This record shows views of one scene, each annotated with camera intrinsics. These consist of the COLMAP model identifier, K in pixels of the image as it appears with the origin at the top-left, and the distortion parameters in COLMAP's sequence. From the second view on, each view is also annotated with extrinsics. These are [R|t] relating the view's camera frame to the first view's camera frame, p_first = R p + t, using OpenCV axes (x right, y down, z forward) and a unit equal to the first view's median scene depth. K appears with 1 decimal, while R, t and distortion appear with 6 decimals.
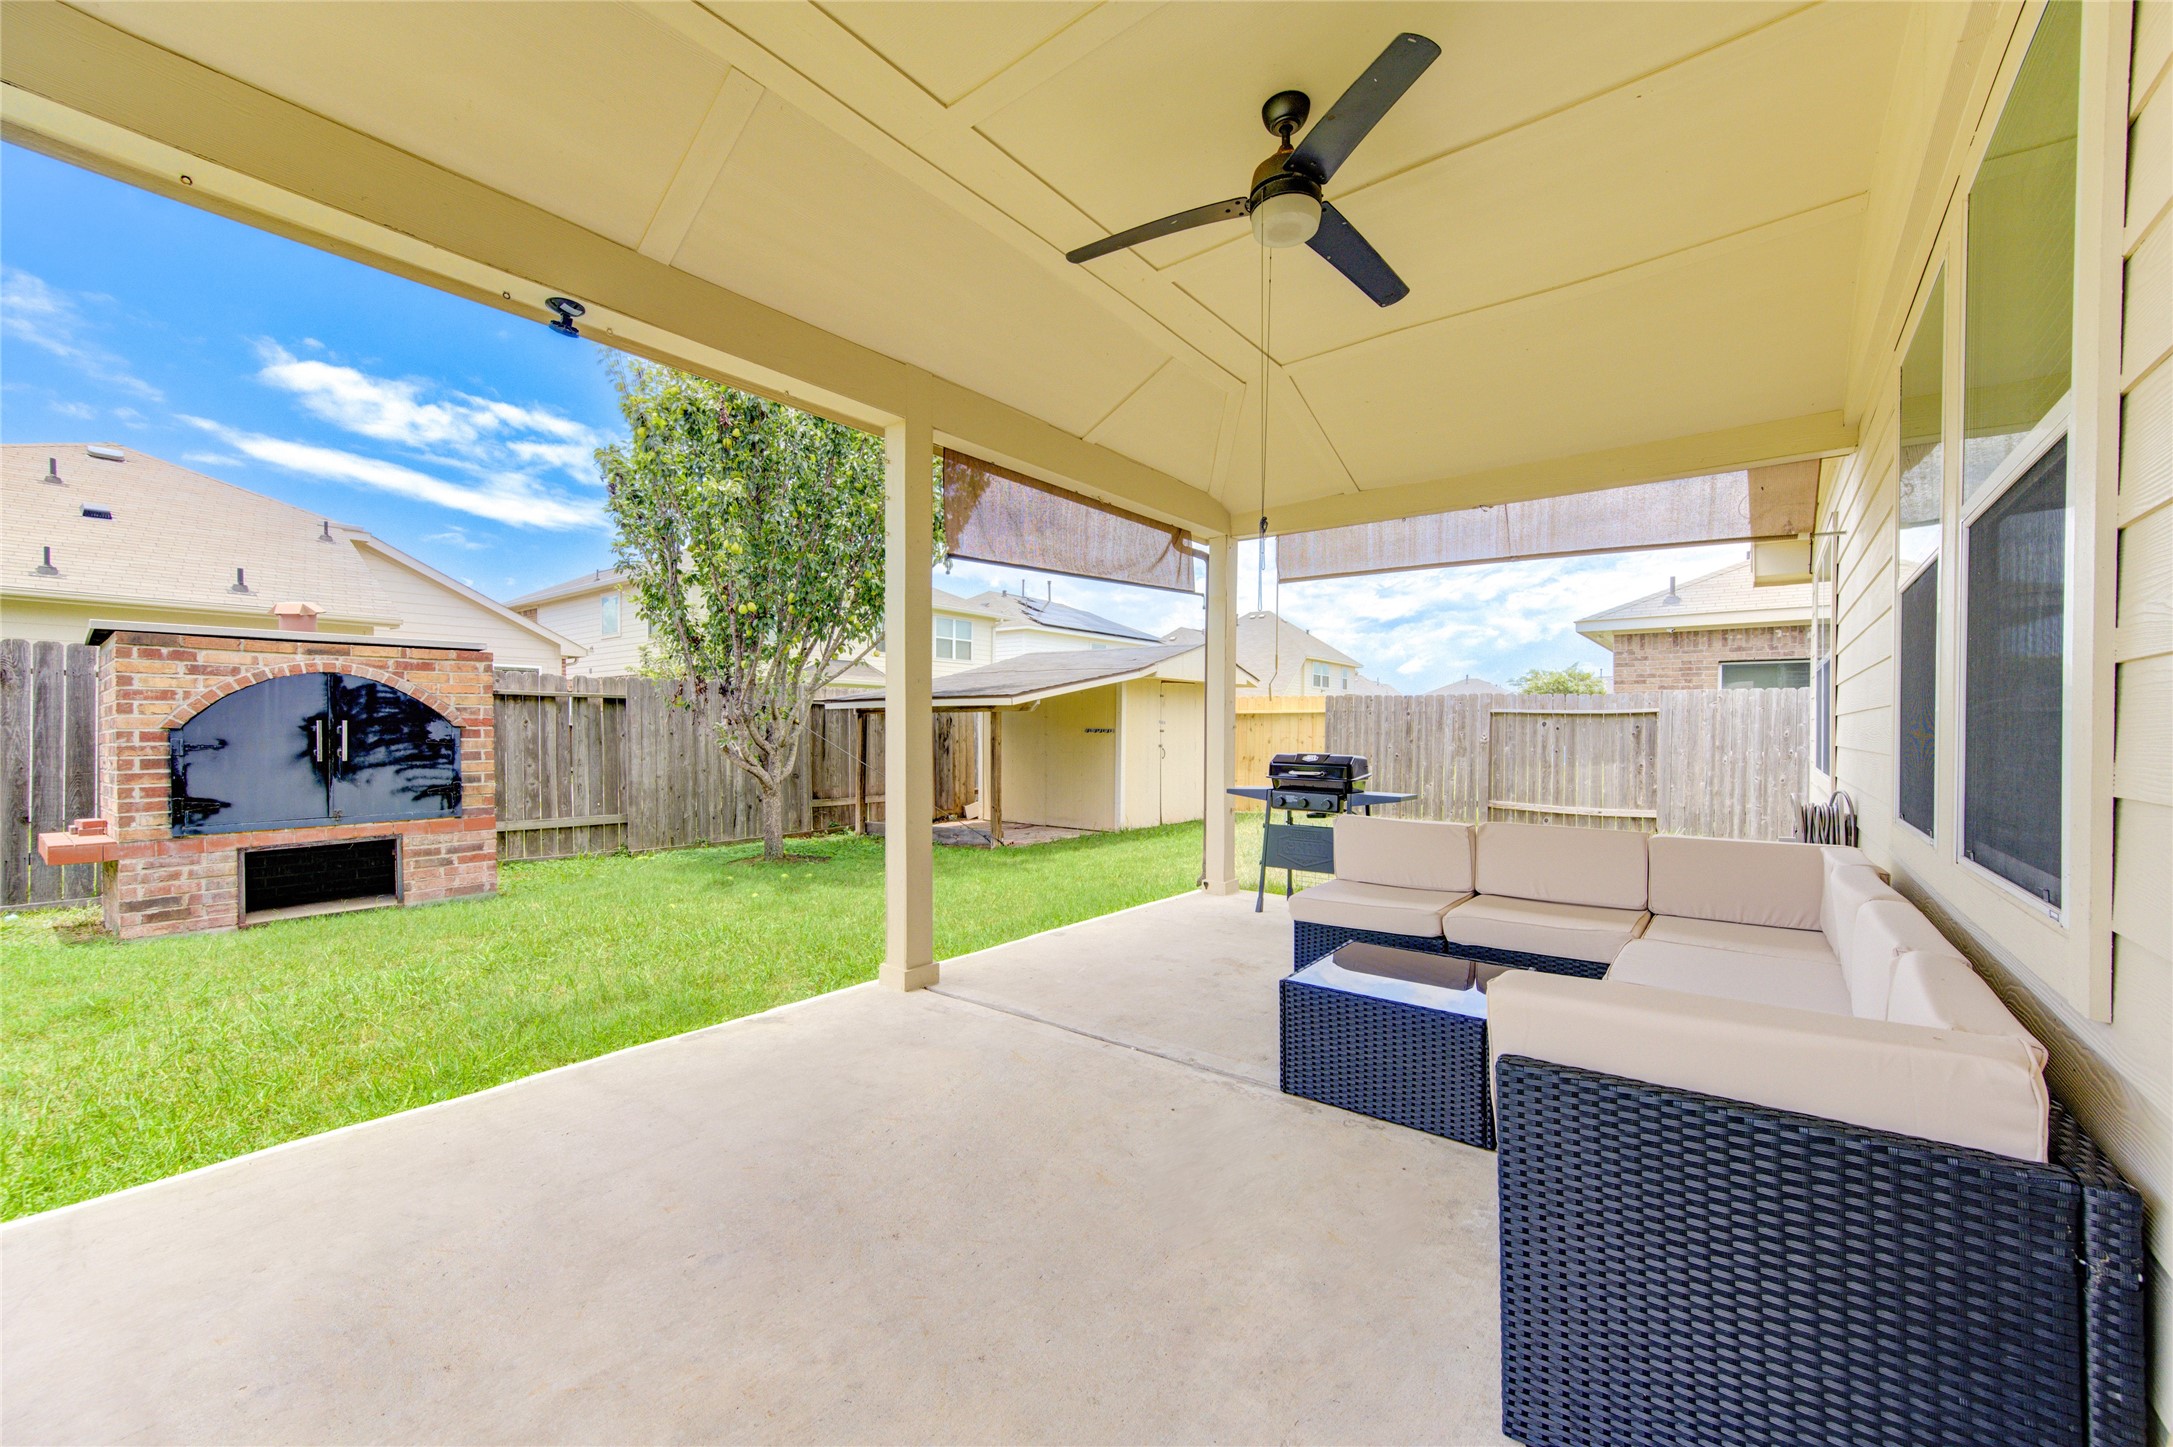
lens RADIAL K [[848.5, 0, 1096.2], [0, 848.5, 732.2], [0, 0, 1]] dist [0.000616, -0.000245]
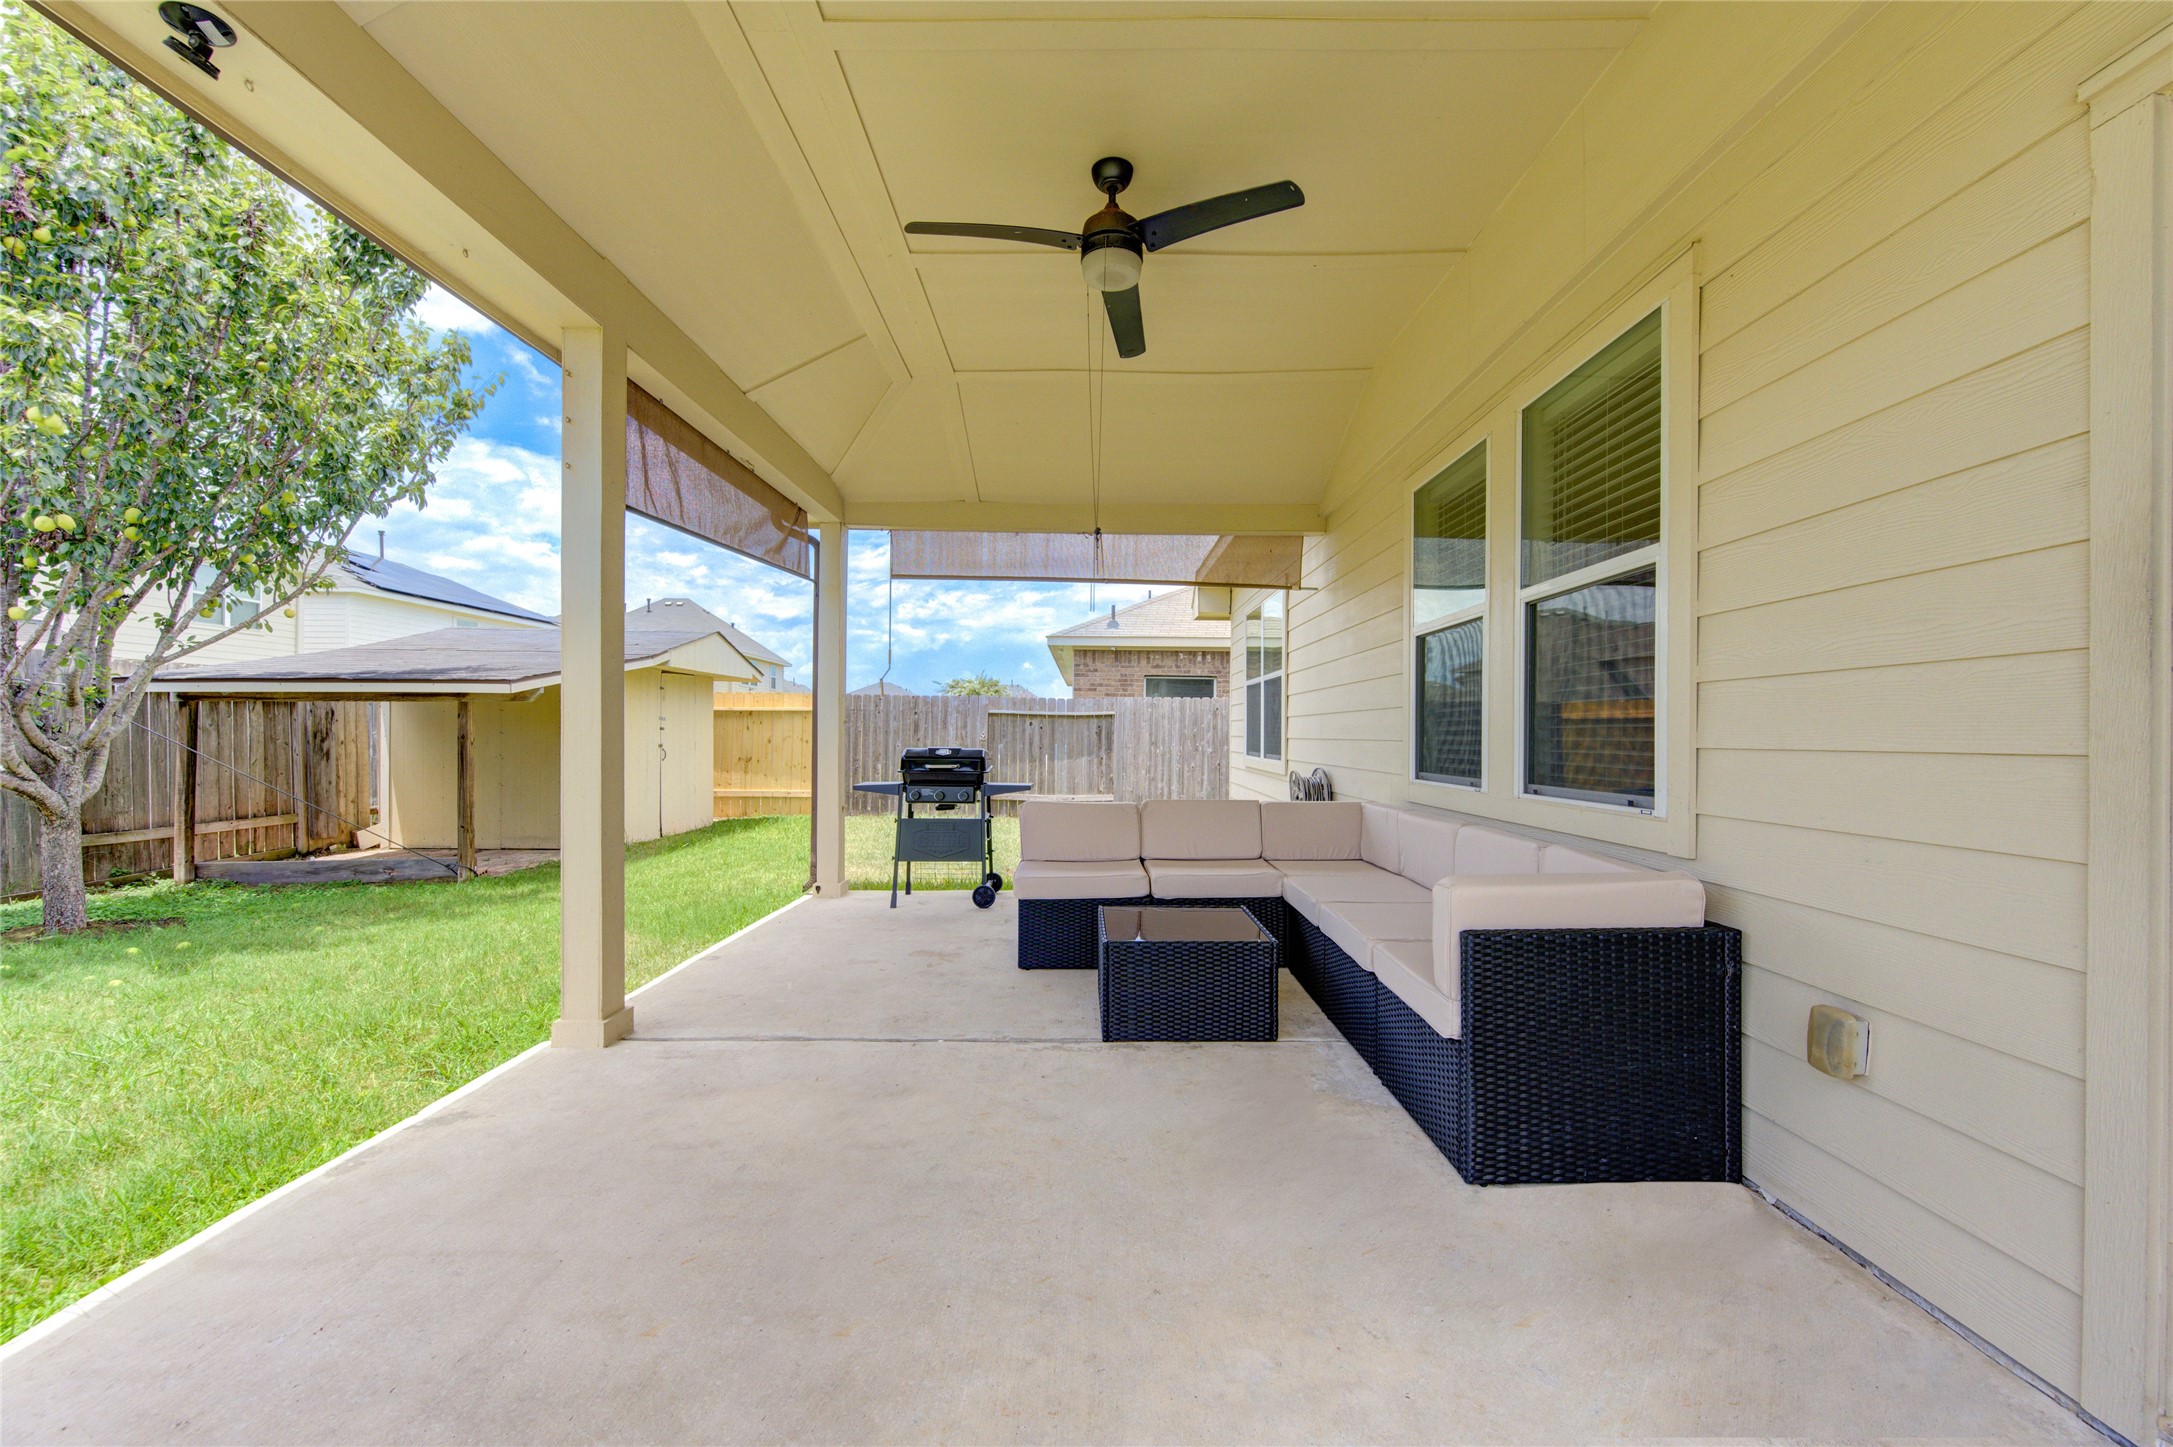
lens RADIAL K [[874.1, 0, 1087.6], [0, 874.1, 730.4], [0, 0, 1]] dist [-0.000608, -0.000789]
pose [[0.787050, 0.002691, 0.616883, -0.207491], [0.000306, 0.999989, -0.004752, 0.007196], [-0.616889, 0.003929, 0.787040, 0.041717]]
